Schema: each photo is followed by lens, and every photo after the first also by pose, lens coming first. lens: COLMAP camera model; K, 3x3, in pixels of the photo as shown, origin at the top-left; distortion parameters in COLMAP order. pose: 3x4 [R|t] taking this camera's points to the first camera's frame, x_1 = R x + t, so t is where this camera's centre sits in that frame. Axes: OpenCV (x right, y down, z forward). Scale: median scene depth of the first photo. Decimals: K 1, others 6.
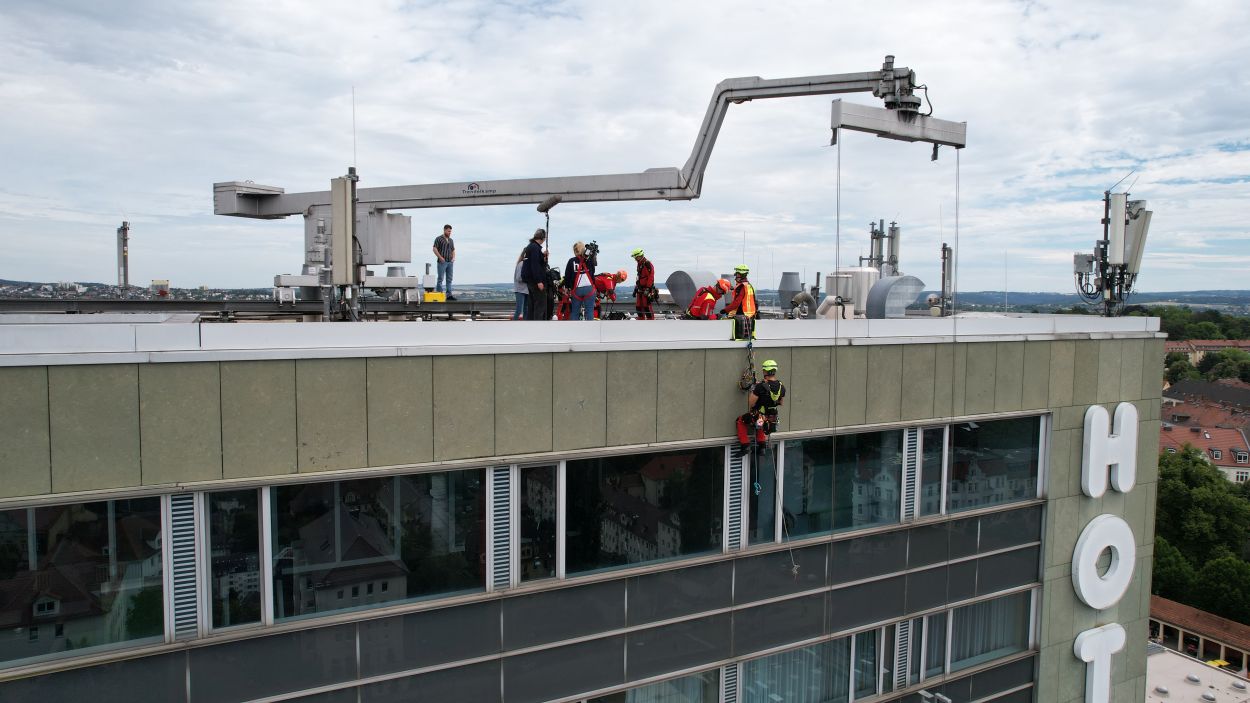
lens RADIAL K [[795.3, 0, 621.4], [0, 795.3, 347.1], [0, 0, 1]] dist [-0.075855, 0.067355]
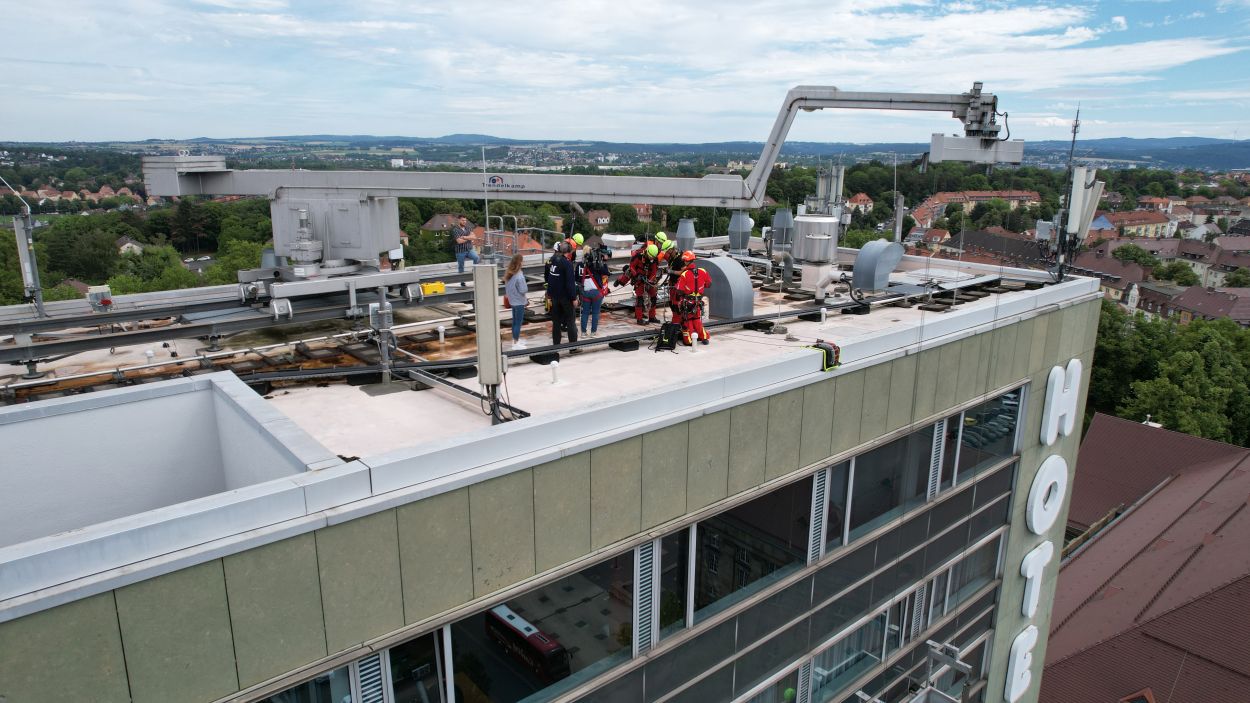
lens RADIAL K [[795.3, 0, 620.7], [0, 795.3, 346.0], [0, 0, 1]] dist [-0.075855, 0.067355]
pose [[0.973200, -0.060252, 0.221926, -0.285260], [0.019042, 0.982865, 0.183339, -0.196981], [-0.229170, -0.174199, 0.957672, 0.083342]]
